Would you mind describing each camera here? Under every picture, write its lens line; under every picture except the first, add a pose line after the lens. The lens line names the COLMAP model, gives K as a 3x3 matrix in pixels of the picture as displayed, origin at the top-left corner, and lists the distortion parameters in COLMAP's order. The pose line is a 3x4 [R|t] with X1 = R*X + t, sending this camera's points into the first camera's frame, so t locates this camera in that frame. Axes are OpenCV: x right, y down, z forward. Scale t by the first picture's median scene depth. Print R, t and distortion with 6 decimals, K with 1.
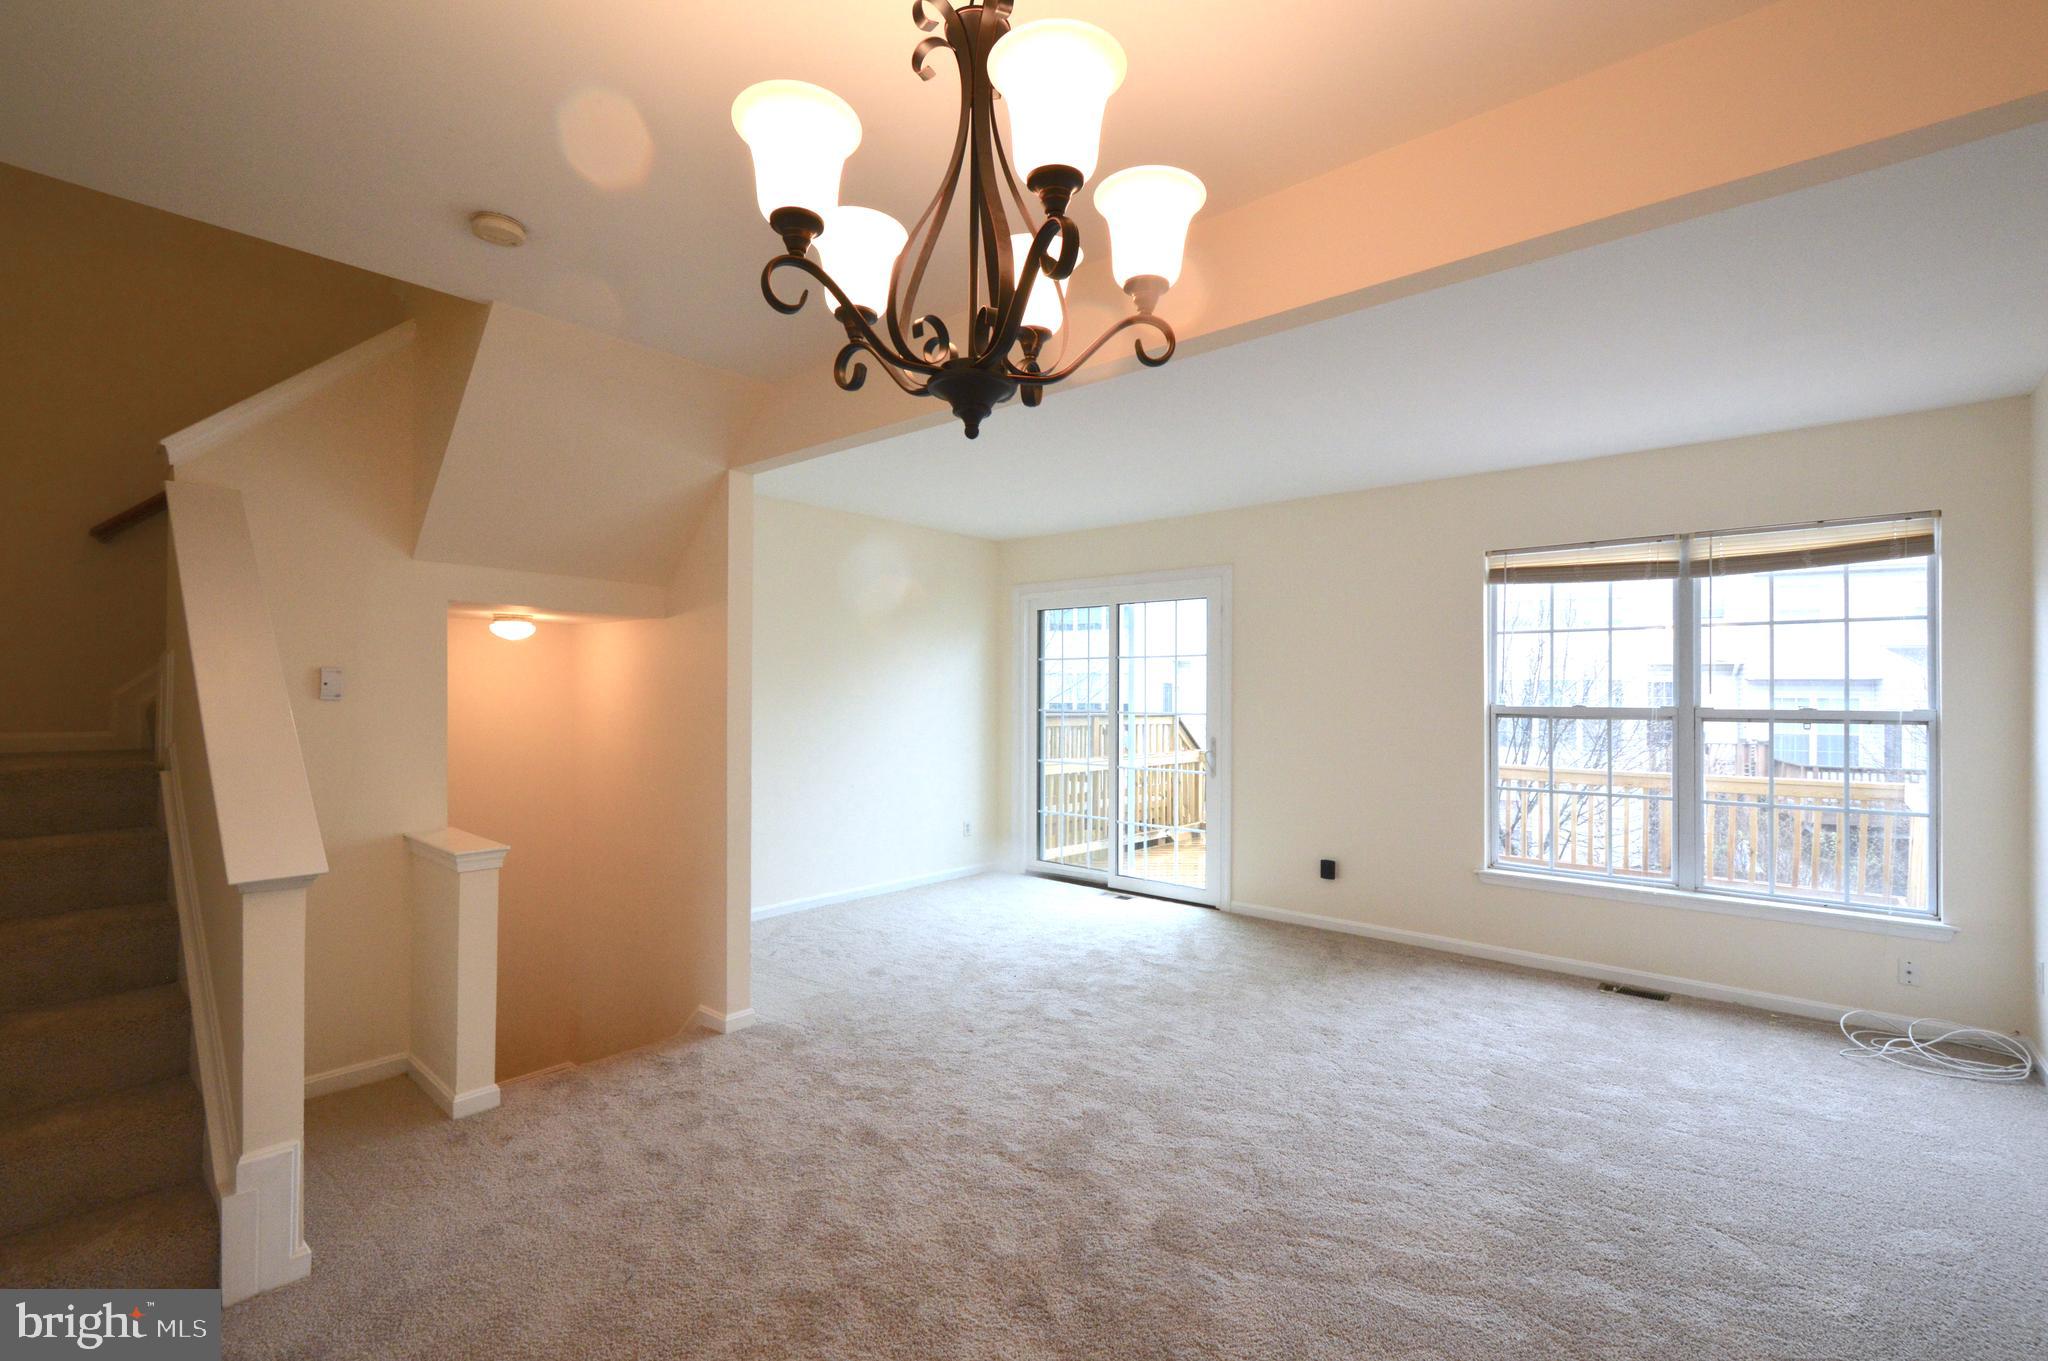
lens RADIAL K [[905.0, 0, 1020.7], [0, 905.0, 687.3], [0, 0, 1]] dist [0.014821, -0.010920]
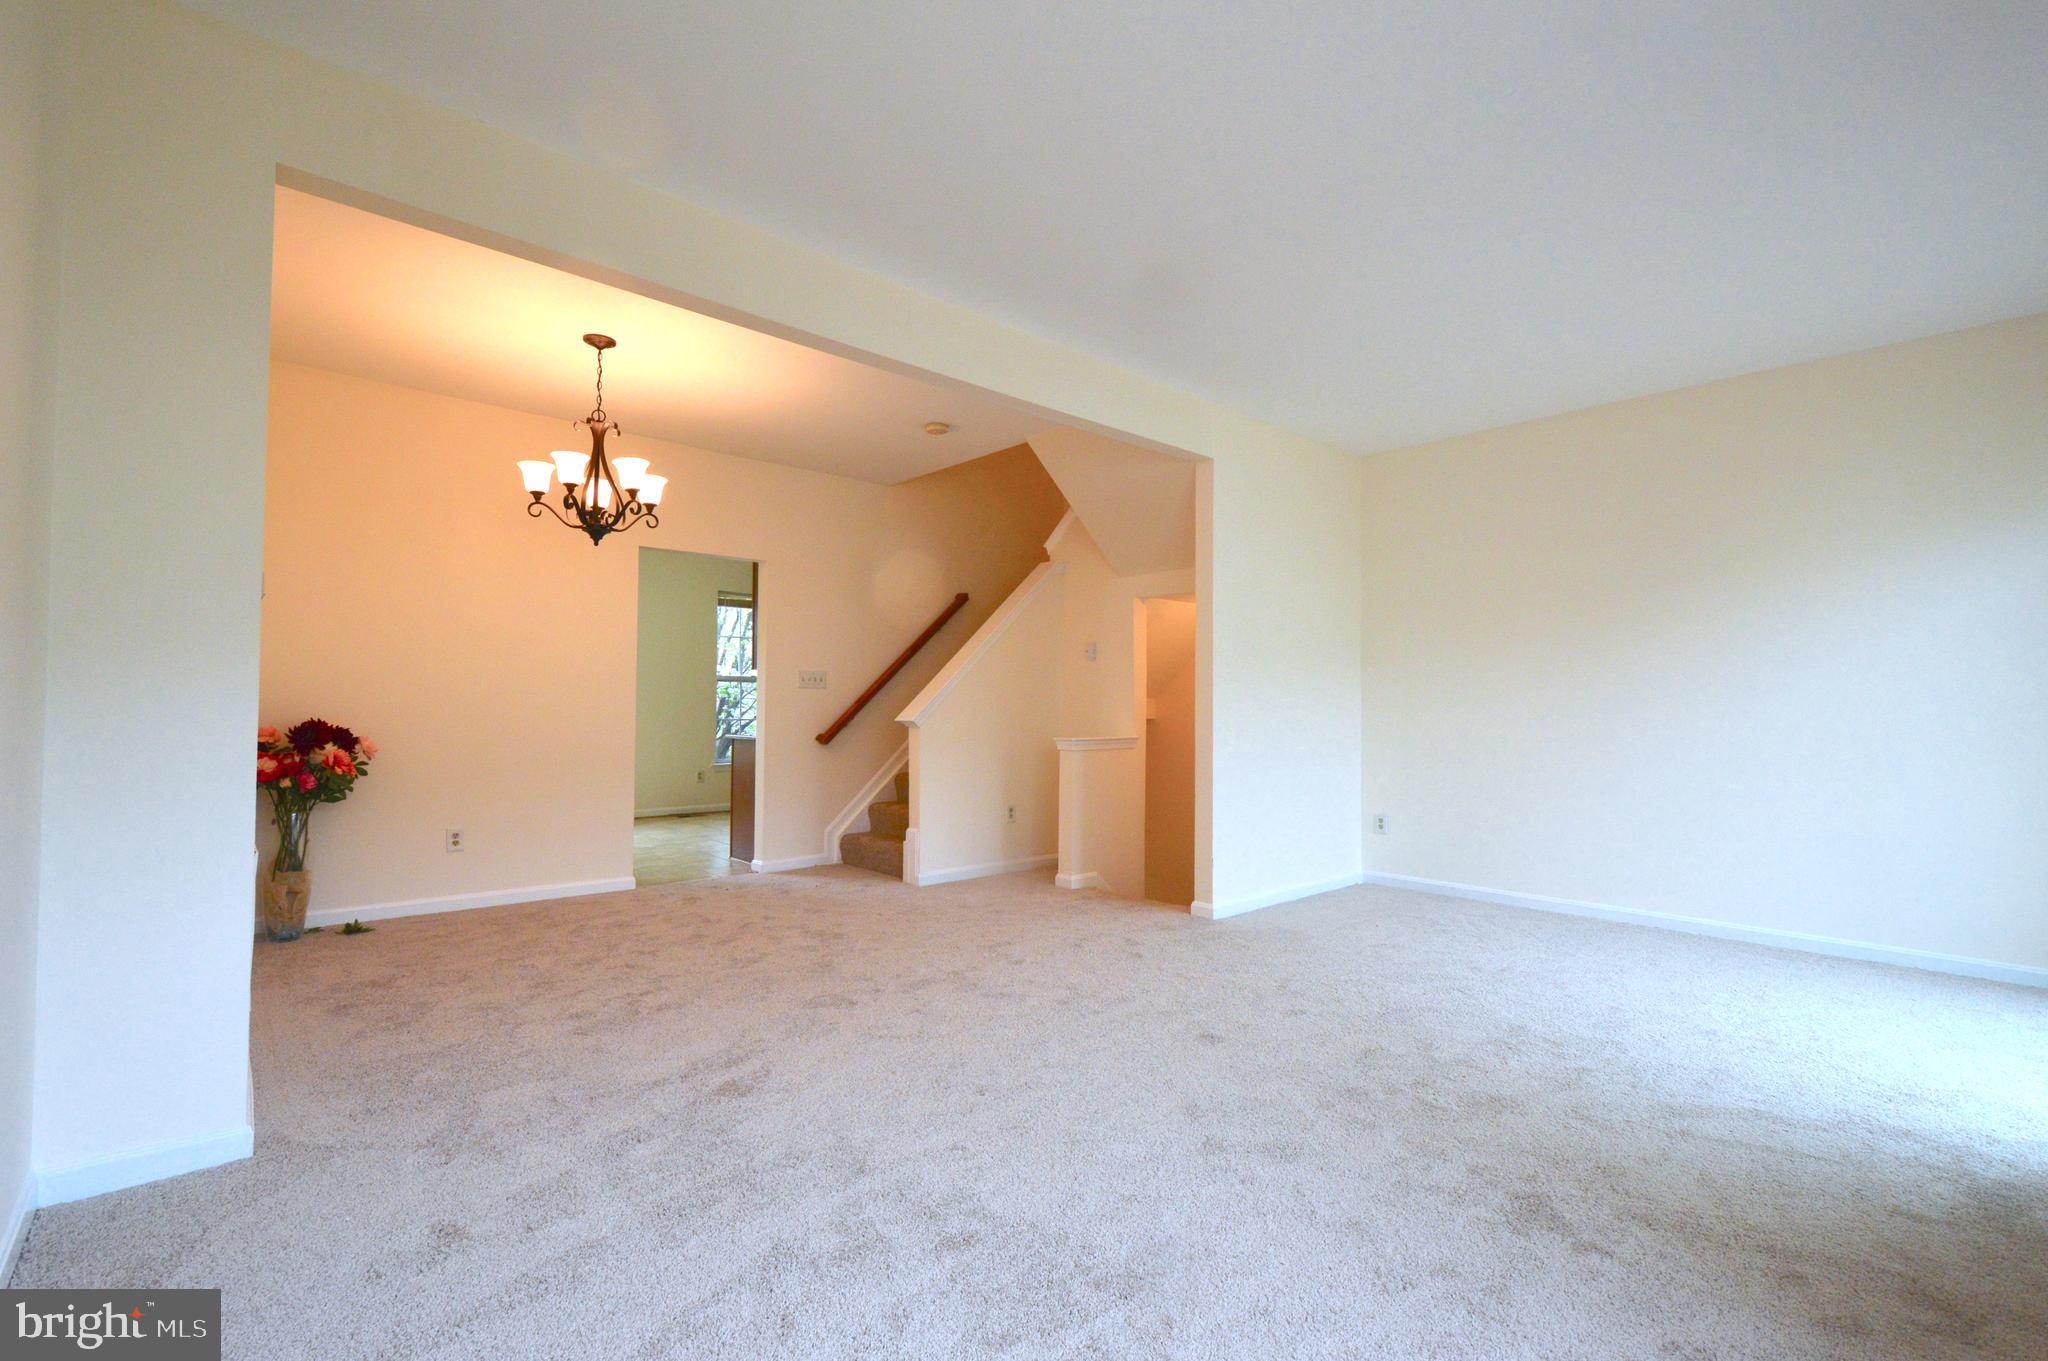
lens RADIAL K [[905.0, 0, 1020.7], [0, 905.0, 687.3], [0, 0, 1]] dist [0.014821, -0.010920]
pose [[-0.106439, -0.030730, -0.993844, 0.783271], [-0.016338, 0.999441, -0.029153, 0.103515], [0.994185, 0.013134, -0.106882, 0.780611]]
